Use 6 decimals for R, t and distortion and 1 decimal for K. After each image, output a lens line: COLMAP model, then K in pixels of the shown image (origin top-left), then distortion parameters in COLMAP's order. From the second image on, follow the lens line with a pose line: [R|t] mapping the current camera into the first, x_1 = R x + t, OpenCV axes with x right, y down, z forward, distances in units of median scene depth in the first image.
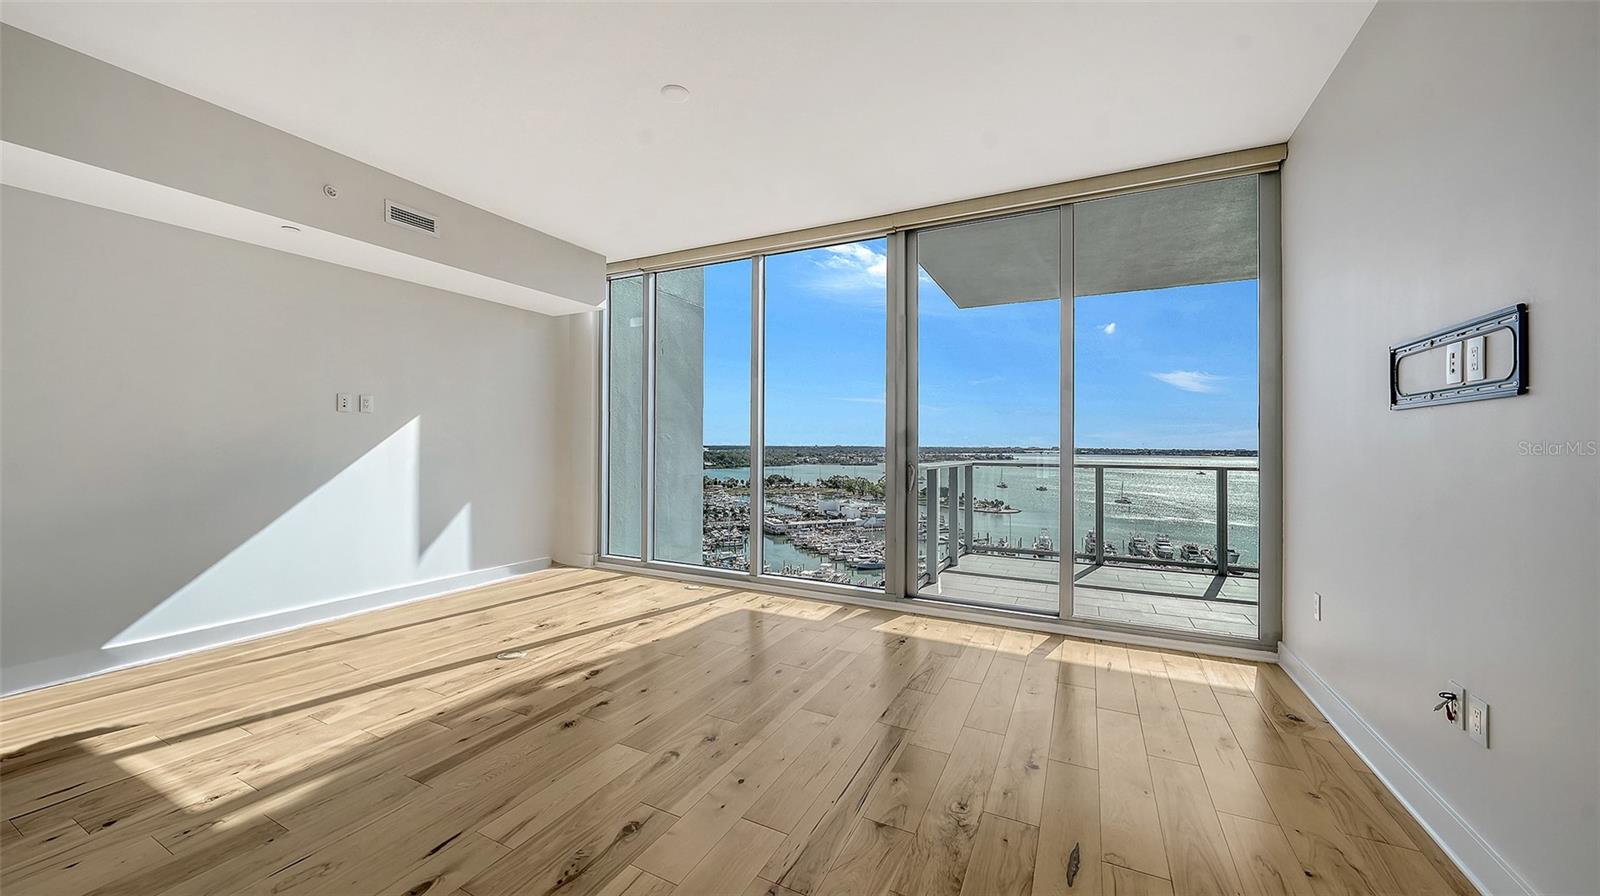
lens RADIAL K [[579.1, 0, 785.8], [0, 579.1, 446.2], [0, 0, 1]] dist [-0.000808, 0.000129]
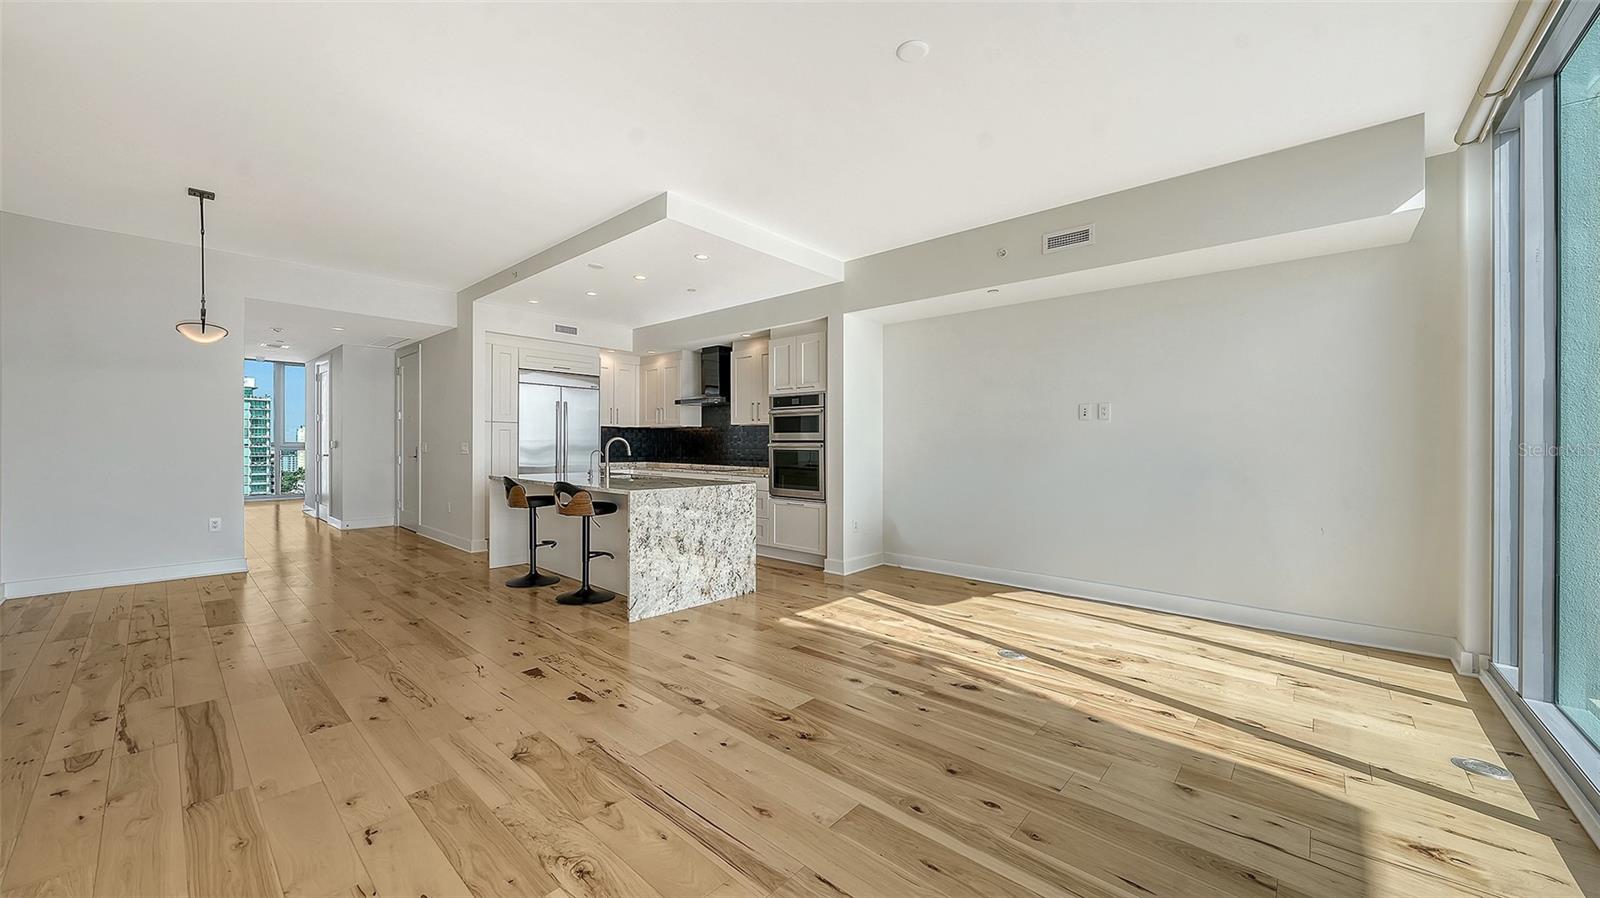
lens RADIAL K [[579.1, 0, 785.8], [0, 579.1, 447.2], [0, 0, 1]] dist [-0.000808, 0.000129]
pose [[-0.260670, -0.004371, -0.965418, 0.458271], [-0.011995, 0.999927, -0.001289, 0.003712], [0.965354, 0.011245, -0.260703, 0.661564]]
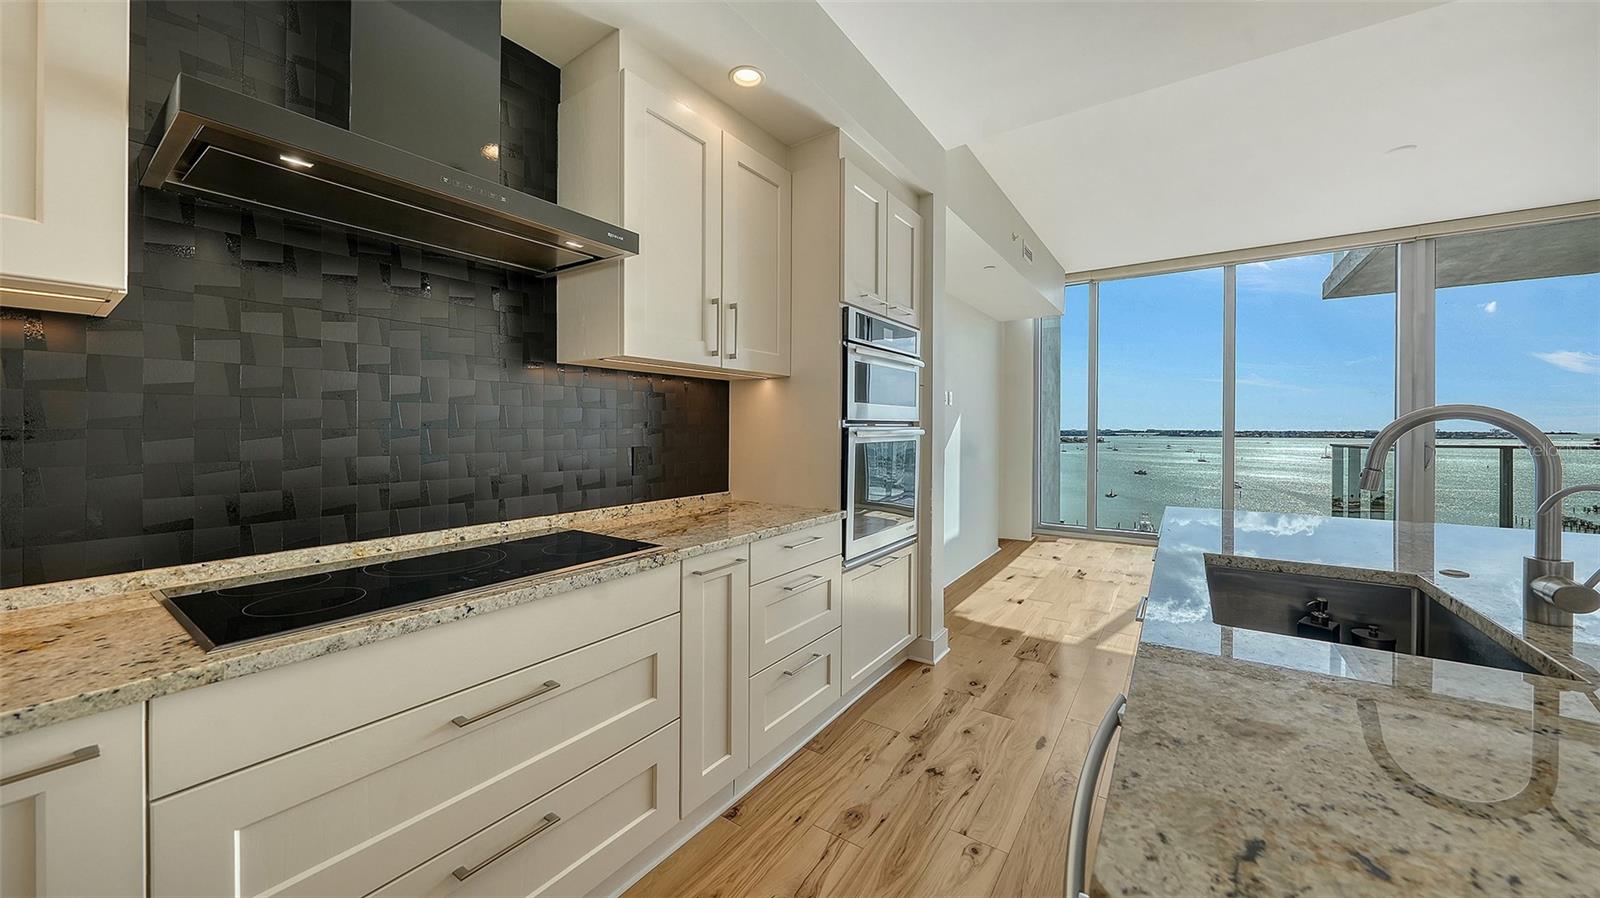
lens RADIAL K [[563.8, 0, 776.4], [0, 563.8, 429.2], [0, 0, 1]] dist [-0.000060, 0.000114]
pose [[0.989015, -0.007928, -0.147601, -0.866273], [0.007608, 0.999967, -0.002734, -0.005495], [0.147618, 0.001581, 0.989043, -0.264345]]
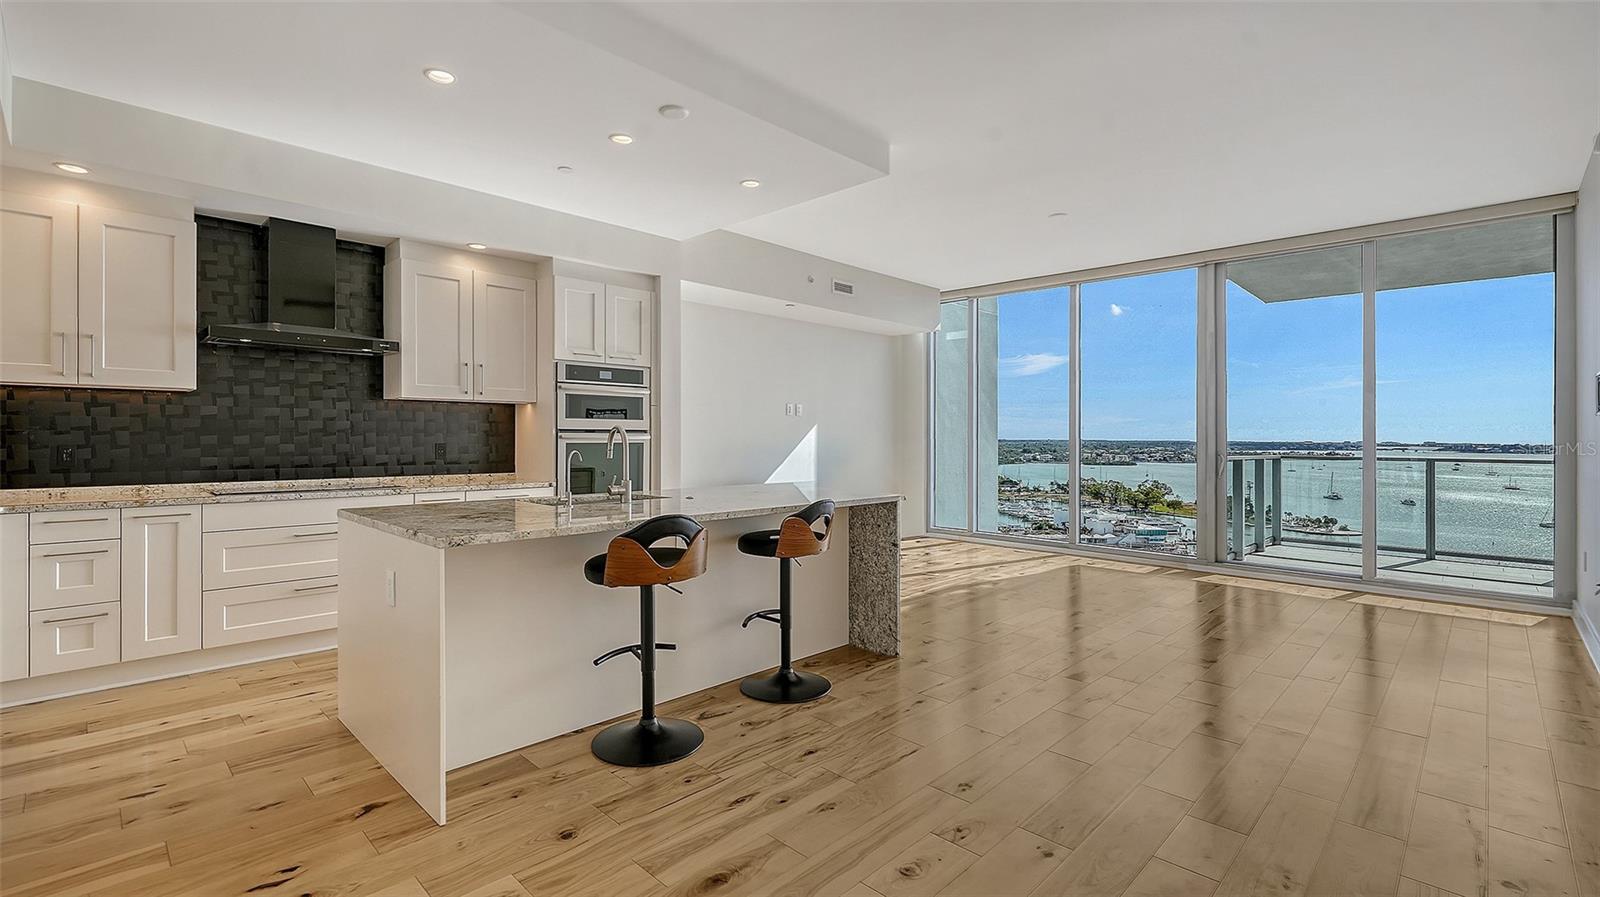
lens RADIAL K [[708.9, 0, 776.7], [0, 708.9, 436.6], [0, 0, 1]] dist [0.000650, -0.000438]
pose [[0.952200, -0.000835, -0.305473, -0.212469], [-0.000517, 0.999990, -0.004344, 0.001736], [0.305473, 0.004294, 0.952191, -0.690115]]
